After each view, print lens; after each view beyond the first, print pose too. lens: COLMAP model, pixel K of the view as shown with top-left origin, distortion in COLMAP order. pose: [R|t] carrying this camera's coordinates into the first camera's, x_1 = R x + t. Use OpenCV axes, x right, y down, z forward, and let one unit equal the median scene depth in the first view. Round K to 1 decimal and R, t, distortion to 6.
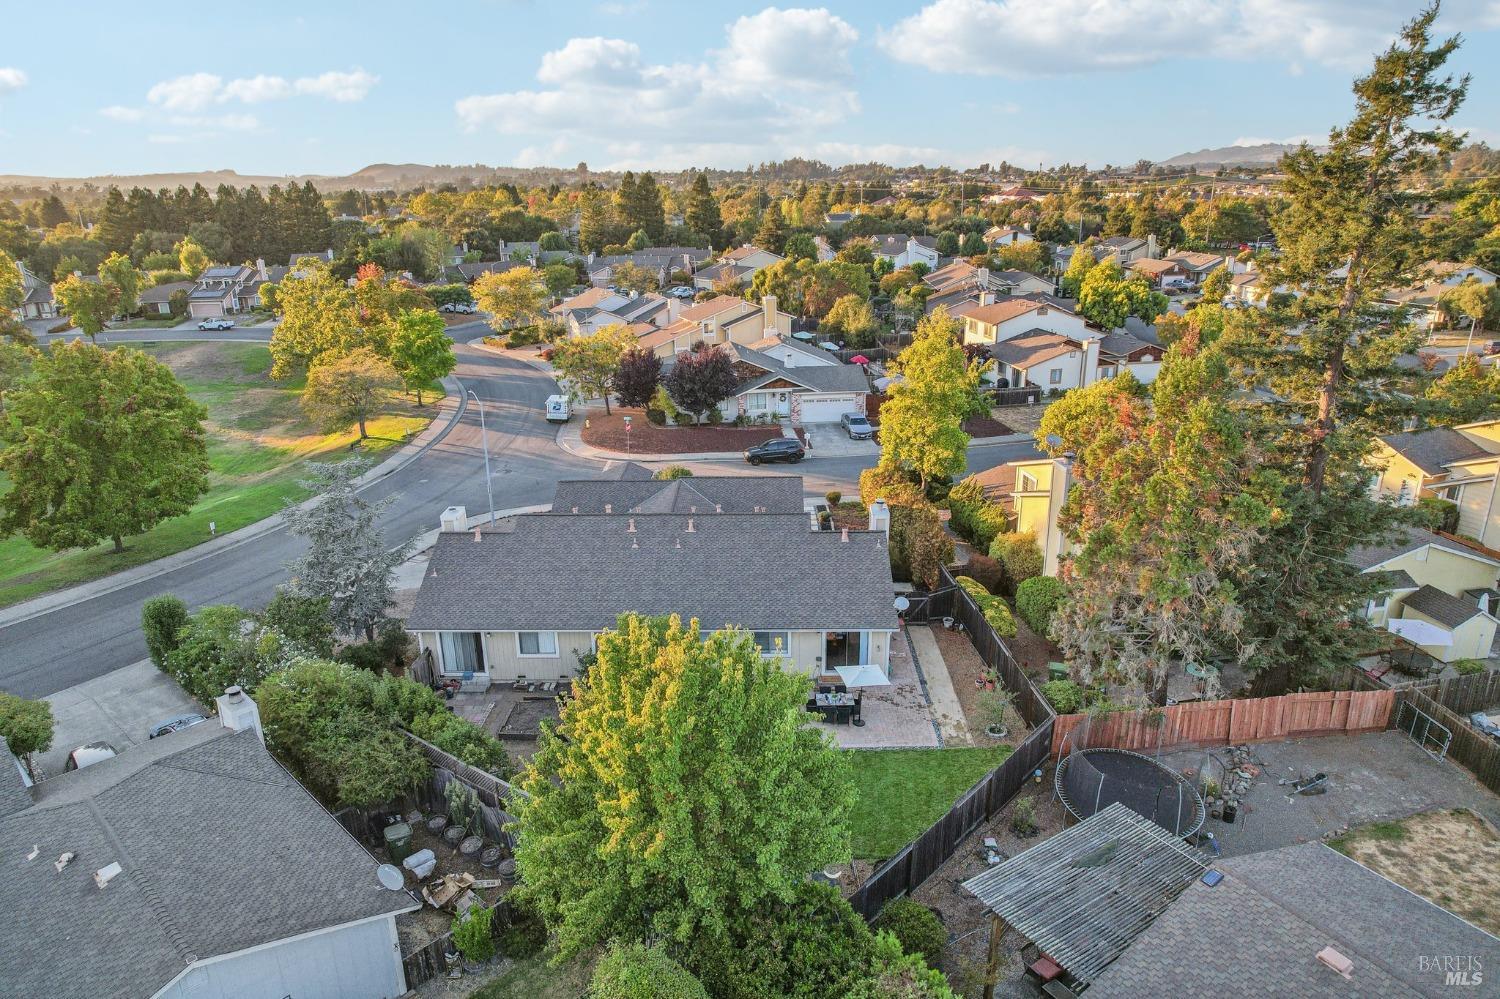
lens RADIAL K [[970.1, 0, 756.3], [0, 970.1, 500.1], [0, 0, 1]] dist [-0.082262, 0.078627]
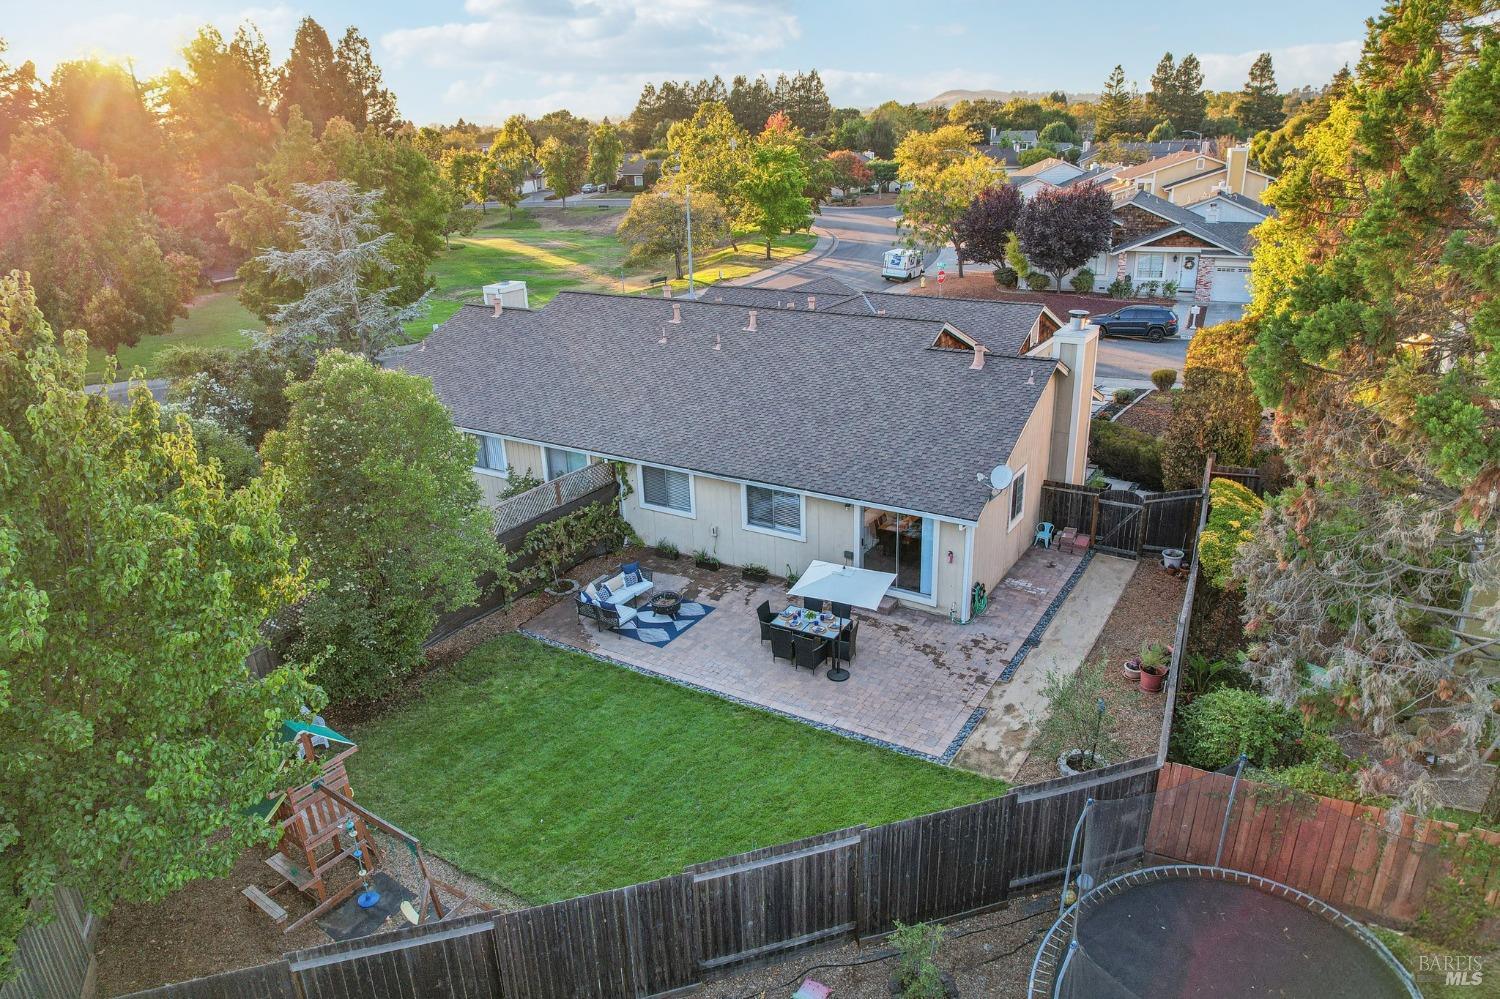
lens RADIAL K [[1017.7, 0, 753.0], [0, 1017.7, 497.9], [0, 0, 1]] dist [-0.078310, 0.079452]
pose [[0.860927, 0.166081, -0.480855, 0.133803], [-0.139573, 0.986051, 0.090676, 0.039801], [0.489207, -0.010951, 0.872099, 0.214297]]
